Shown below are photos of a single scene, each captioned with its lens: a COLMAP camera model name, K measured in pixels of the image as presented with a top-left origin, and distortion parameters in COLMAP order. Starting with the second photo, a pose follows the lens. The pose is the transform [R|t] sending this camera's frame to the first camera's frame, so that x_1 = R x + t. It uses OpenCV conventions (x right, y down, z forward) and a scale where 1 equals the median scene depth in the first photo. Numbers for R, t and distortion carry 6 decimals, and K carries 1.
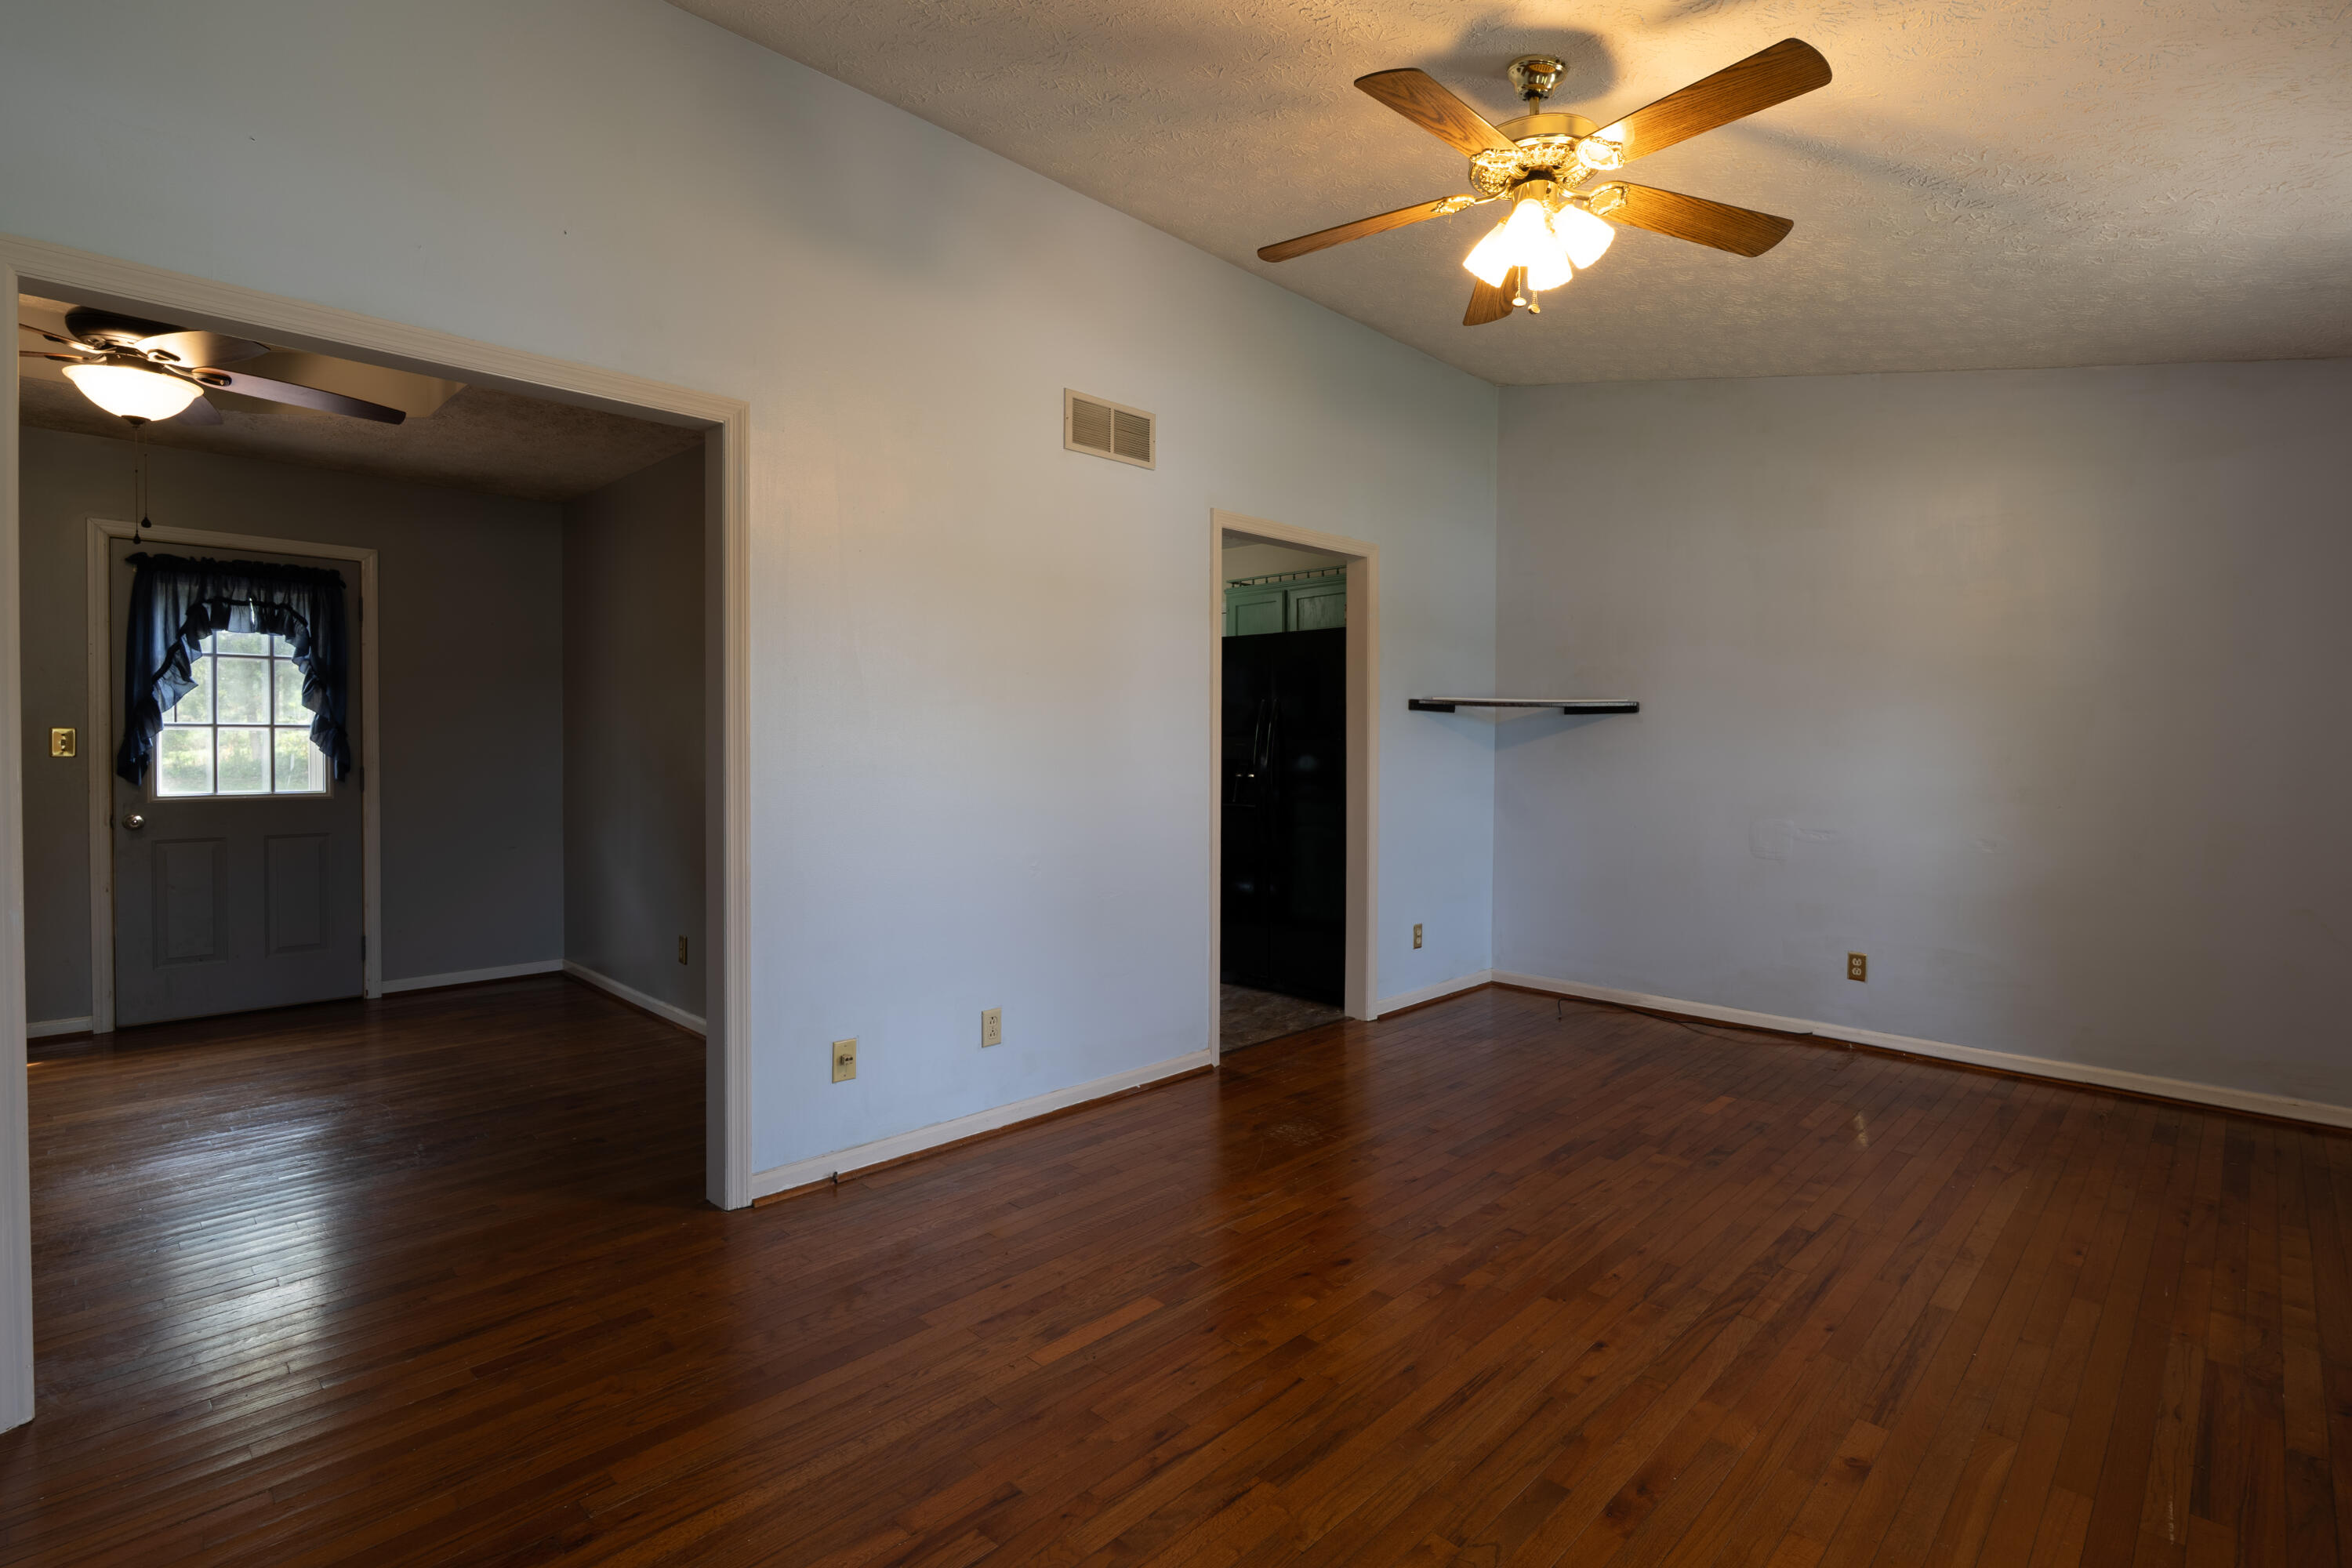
lens RADIAL K [[1105.9, 0, 1187.1], [0, 1105.9, 760.1], [0, 0, 1]] dist [-0.001543, -0.000284]
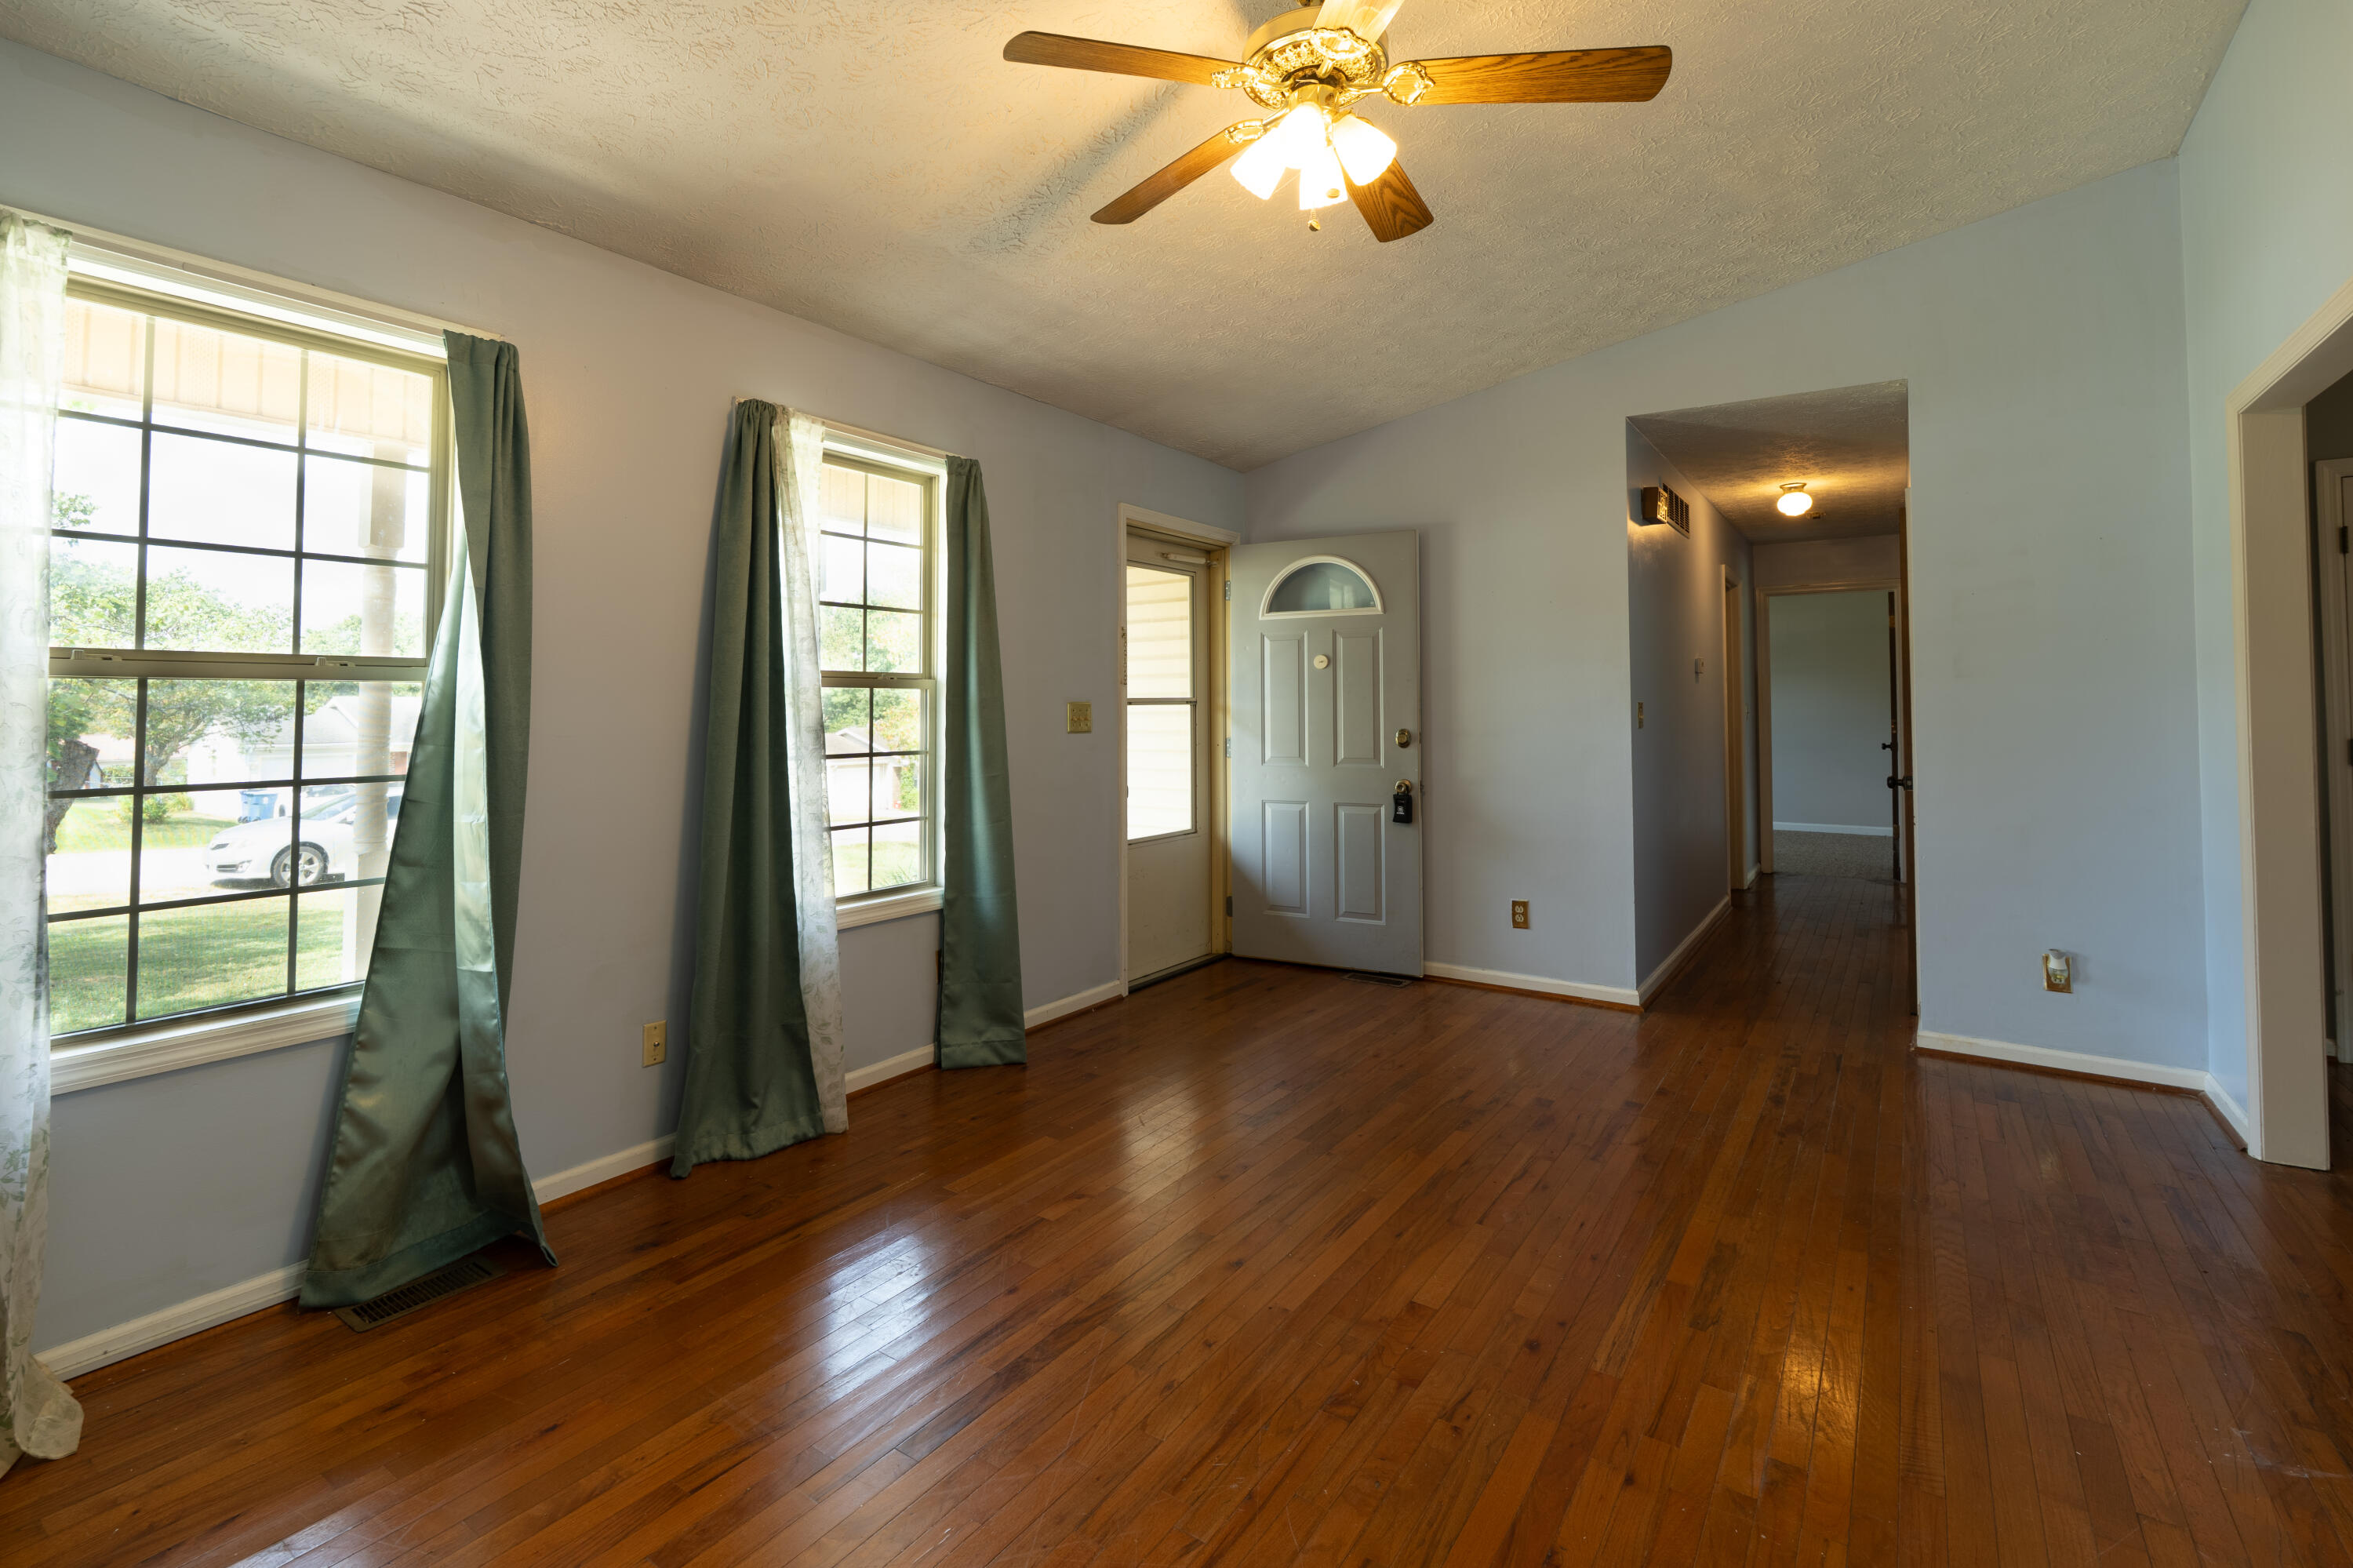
lens RADIAL K [[1114.6, 0, 1174.8], [0, 1114.6, 671.4], [0, 0, 1]] dist [-0.001824, -0.000241]
pose [[-0.981996, -0.015306, -0.188280, 0.457728], [-0.011946, 0.999749, -0.018965, -0.019624], [0.188523, -0.016374, -0.981932, 1.460473]]
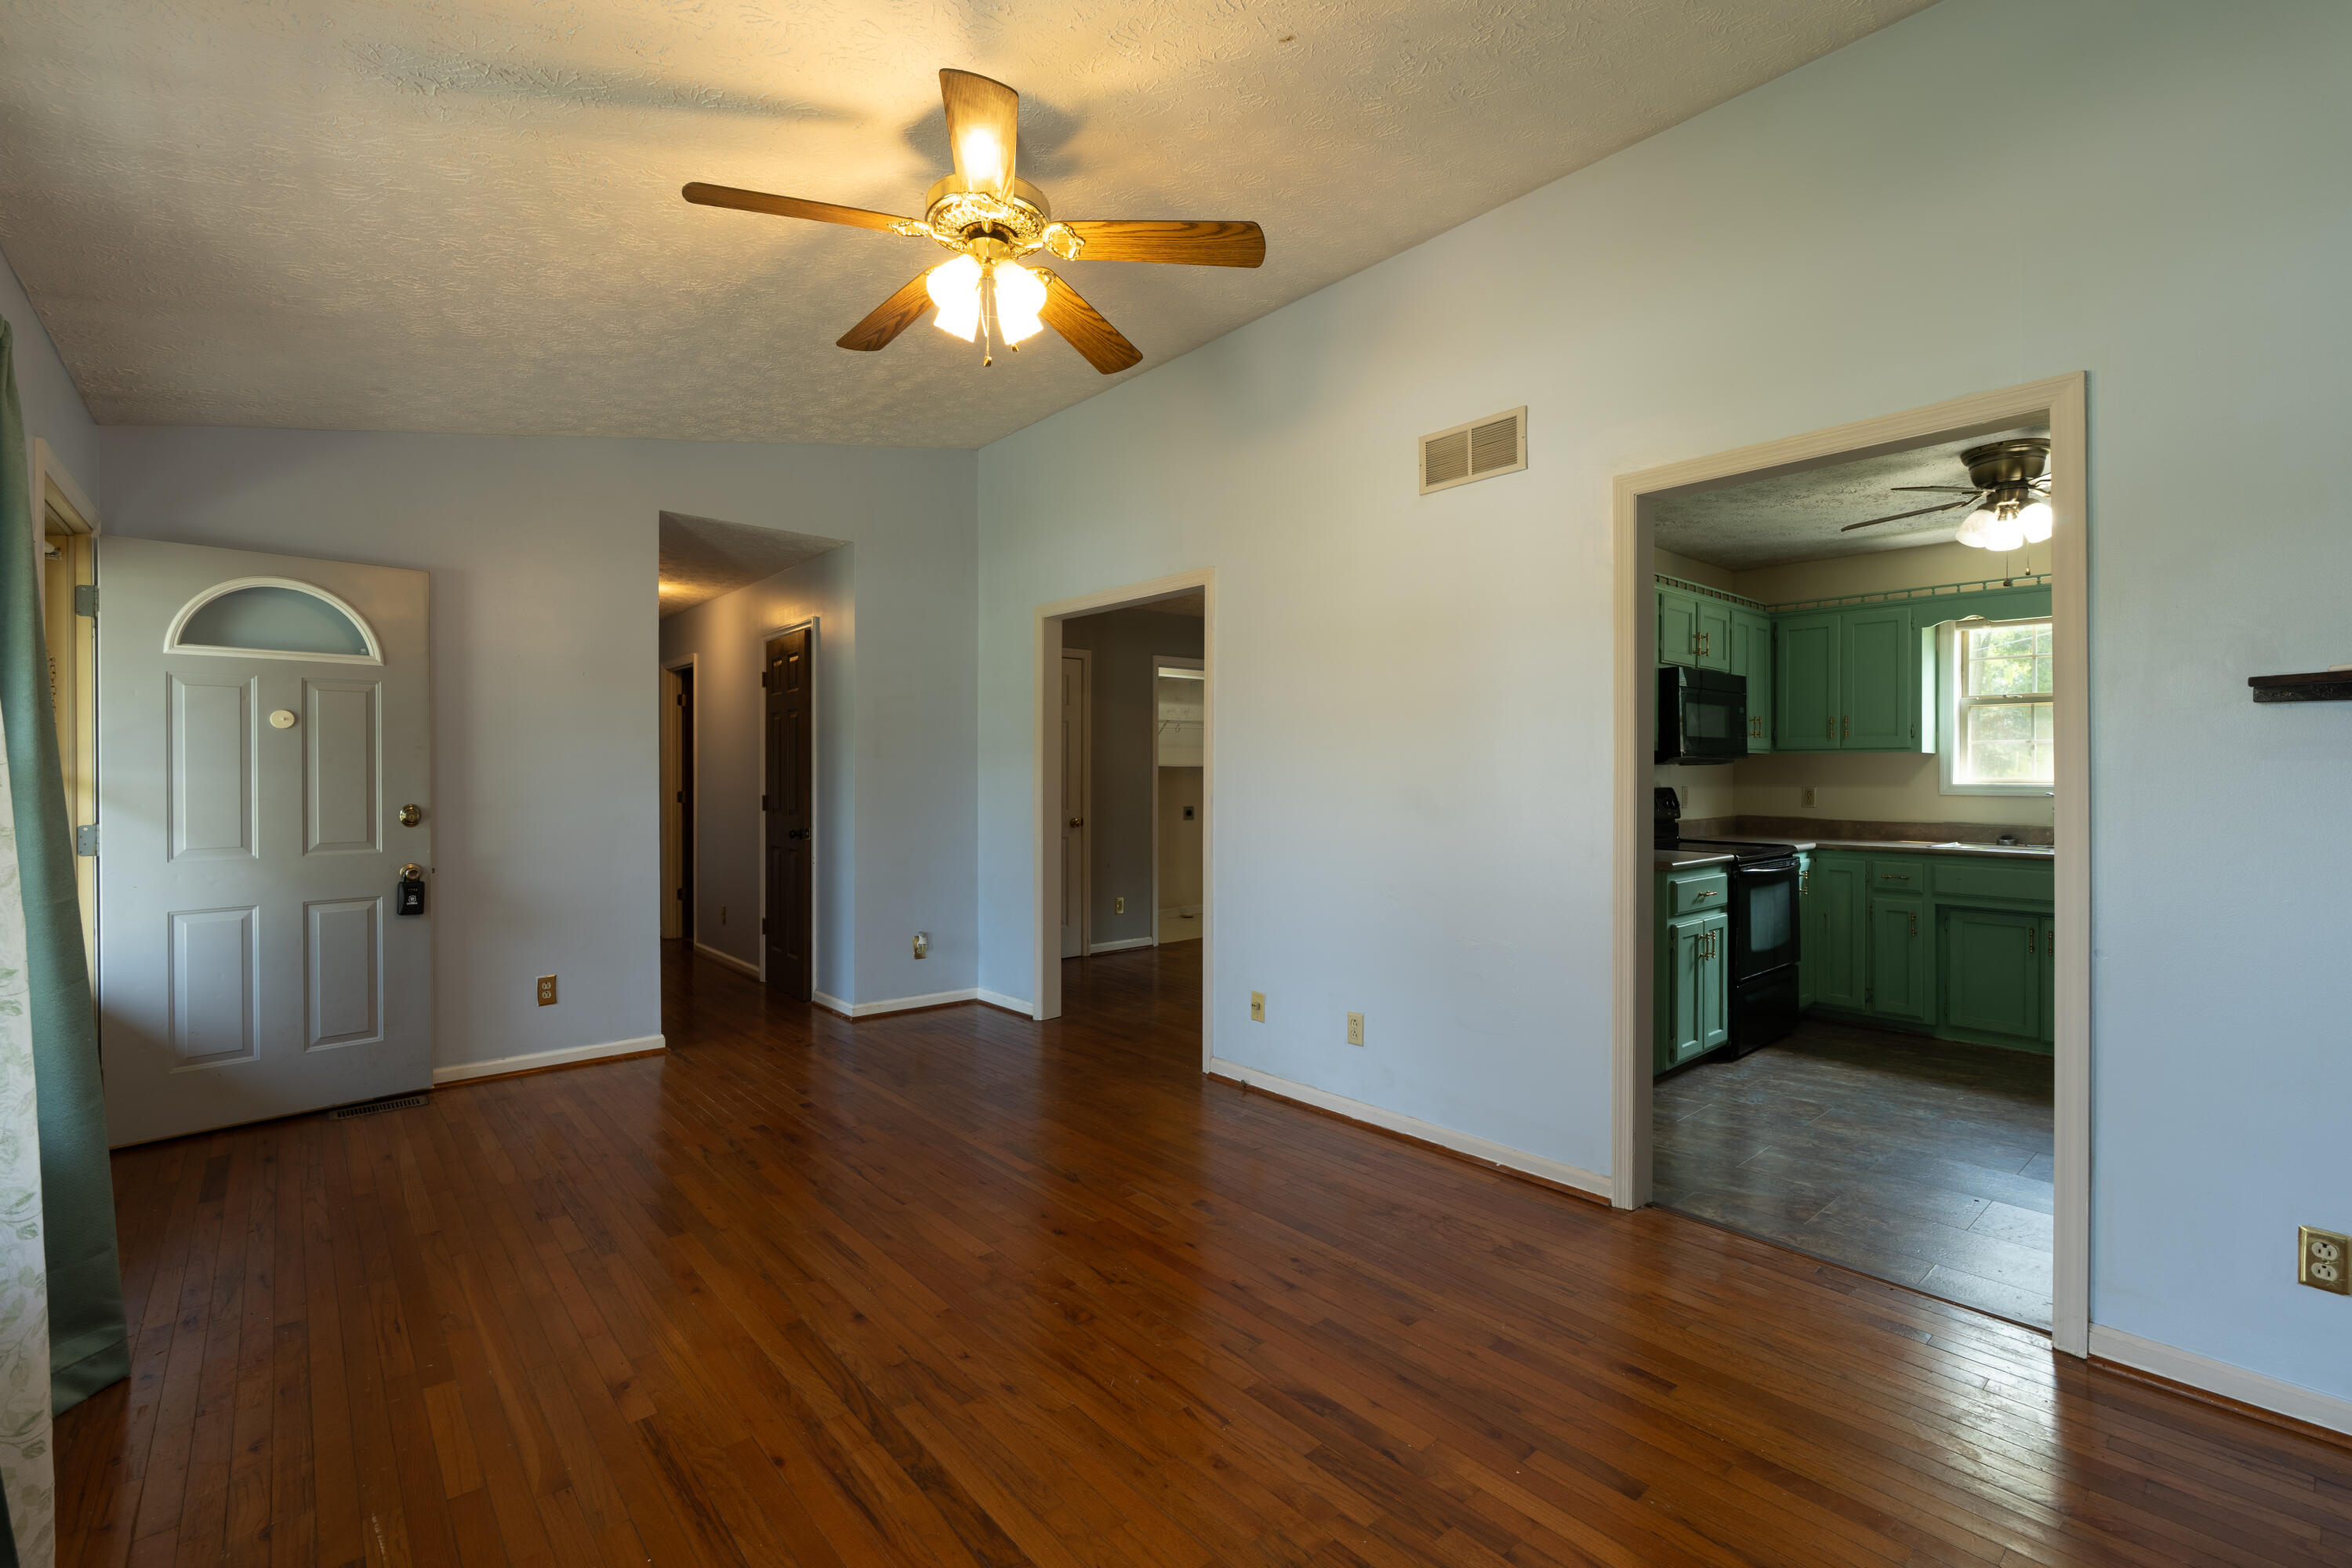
lens RADIAL K [[993.2, 0, 1176.0], [0, 993.2, 784.0], [0, 0, 1]] dist [-0.000975, -0.000180]
pose [[-0.064187, 0.000381, -0.997938, 0.960421], [-0.015909, 0.999872, 0.001405, -0.012932], [0.997811, 0.015967, -0.064172, 0.972806]]
